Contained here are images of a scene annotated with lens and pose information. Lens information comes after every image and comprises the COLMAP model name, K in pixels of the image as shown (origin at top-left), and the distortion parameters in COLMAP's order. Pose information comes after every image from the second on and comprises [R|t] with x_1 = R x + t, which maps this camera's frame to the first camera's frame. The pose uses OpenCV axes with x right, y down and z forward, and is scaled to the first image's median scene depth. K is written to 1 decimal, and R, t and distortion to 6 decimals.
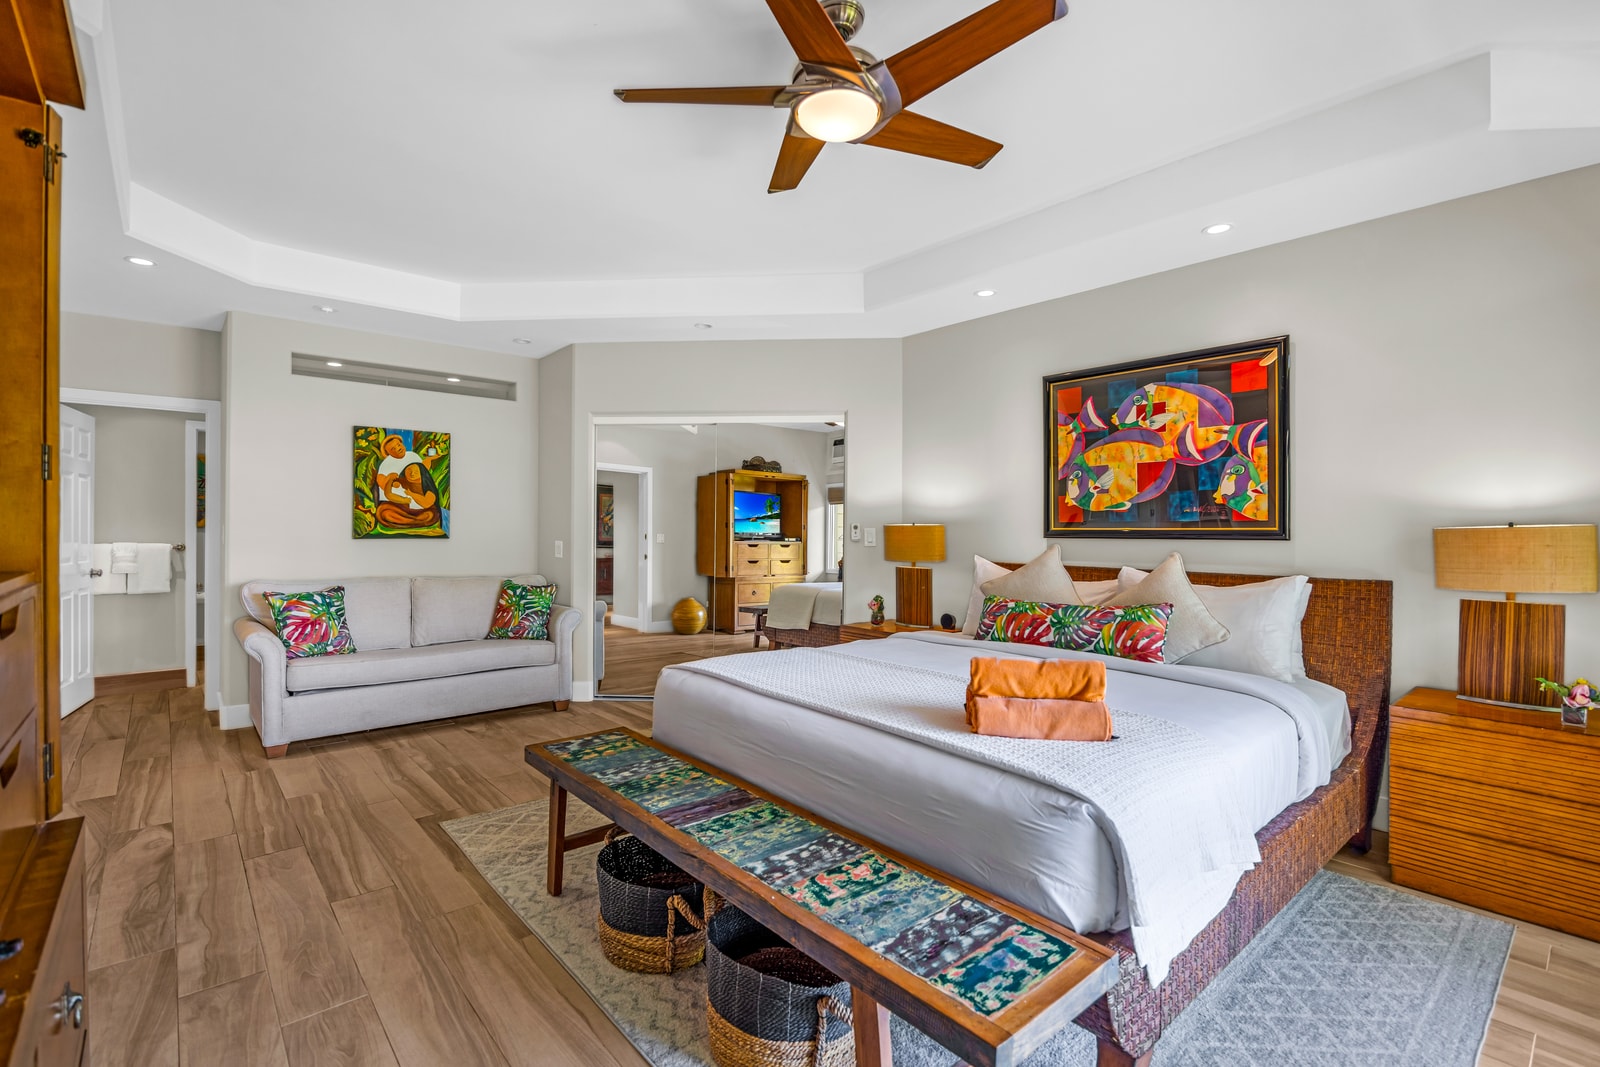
lens RADIAL K [[741.9, 0, 780.8], [0, 741.9, 537.9], [0, 0, 1]] dist [-0.014237, 0.000010]
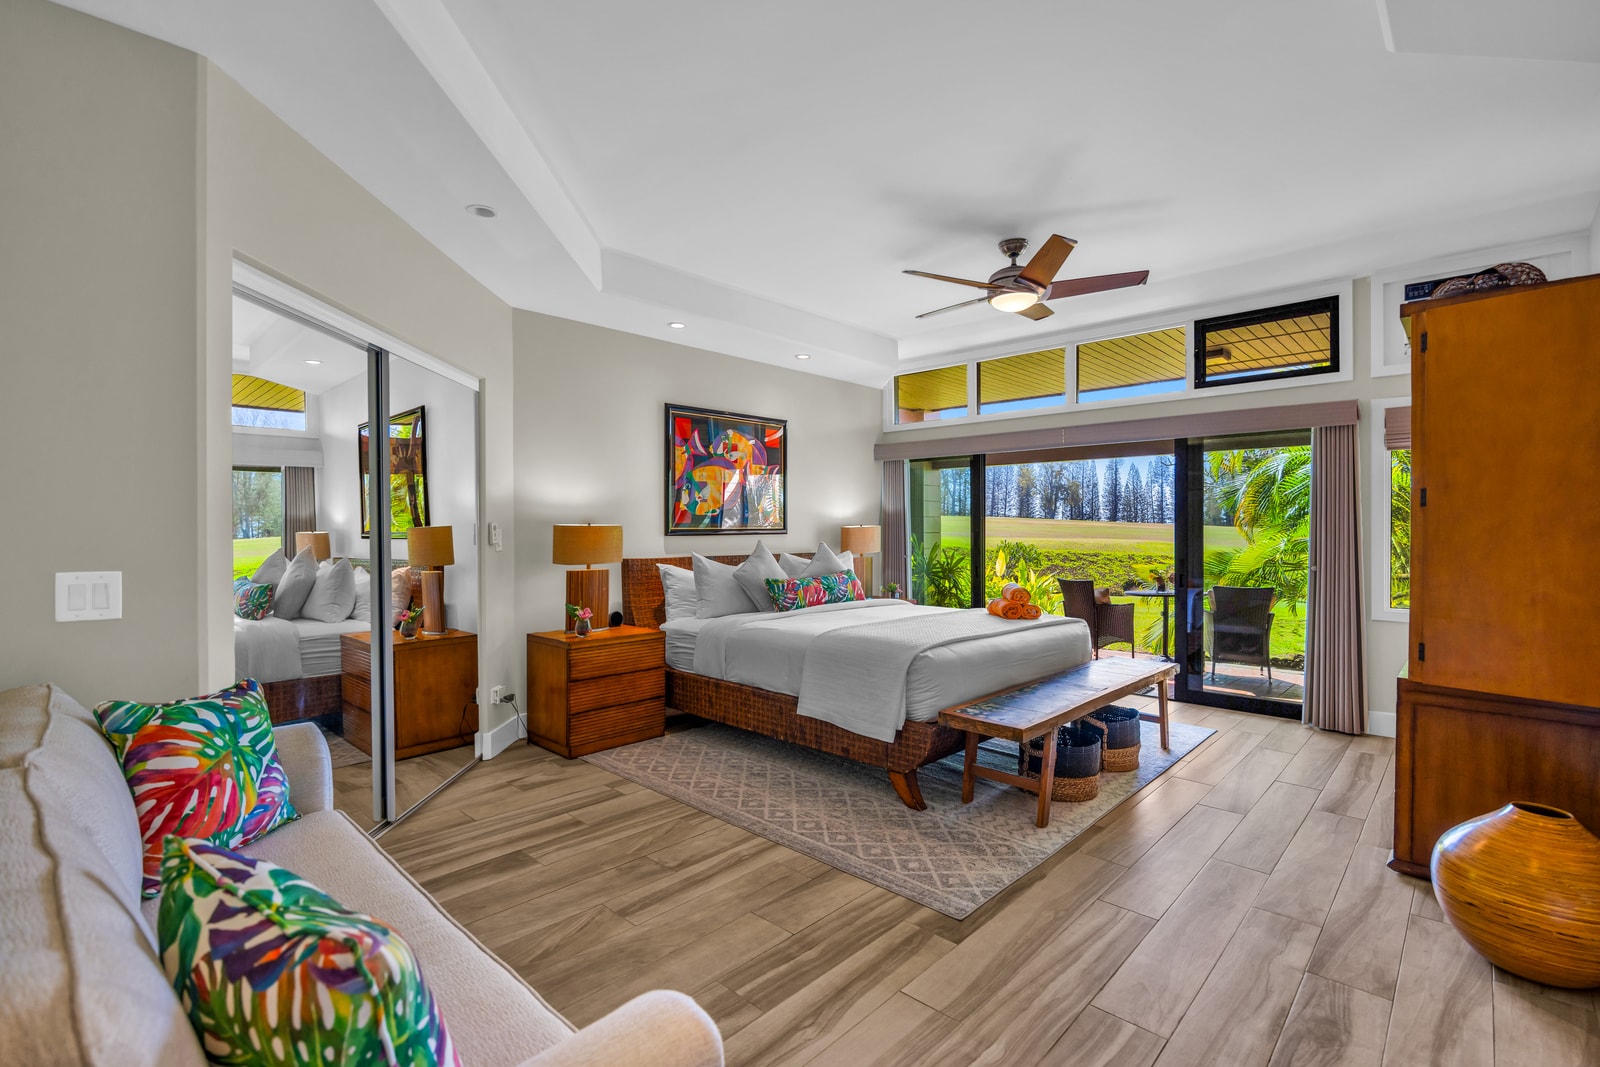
lens RADIAL K [[766.0, 0, 810.0], [0, 766.0, 530.3], [0, 0, 1]] dist [-0.010012, 0.000055]
pose [[-0.150652, -0.005327, 0.988573, -0.989075], [0.016554, 0.999832, 0.007910, -0.016781], [-0.988448, 0.017556, -0.150538, 1.031277]]
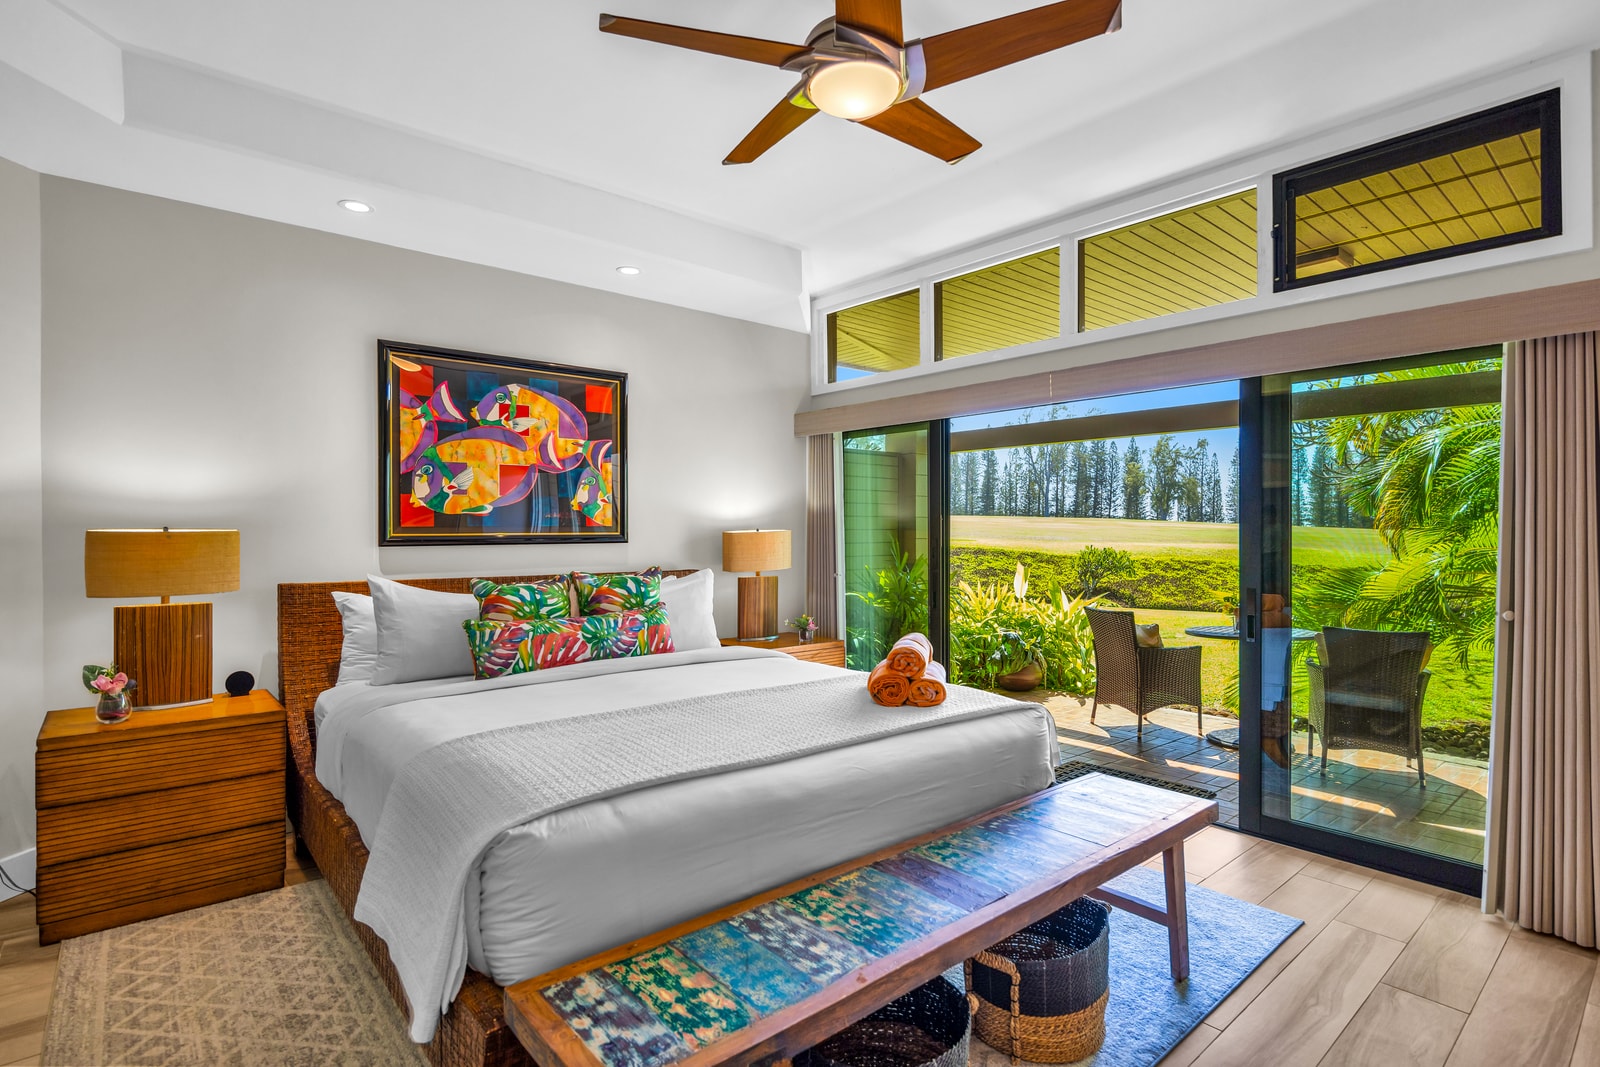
lens RADIAL K [[788.4, 0, 800.4], [0, 788.4, 529.0], [0, 0, 1]] dist [-0.005262, -0.000981]
pose [[-0.013175, -0.001383, 0.999912, -0.512247], [0.015701, 0.999875, 0.001590, -0.014361], [-0.999790, 0.015721, -0.013152, 0.615343]]
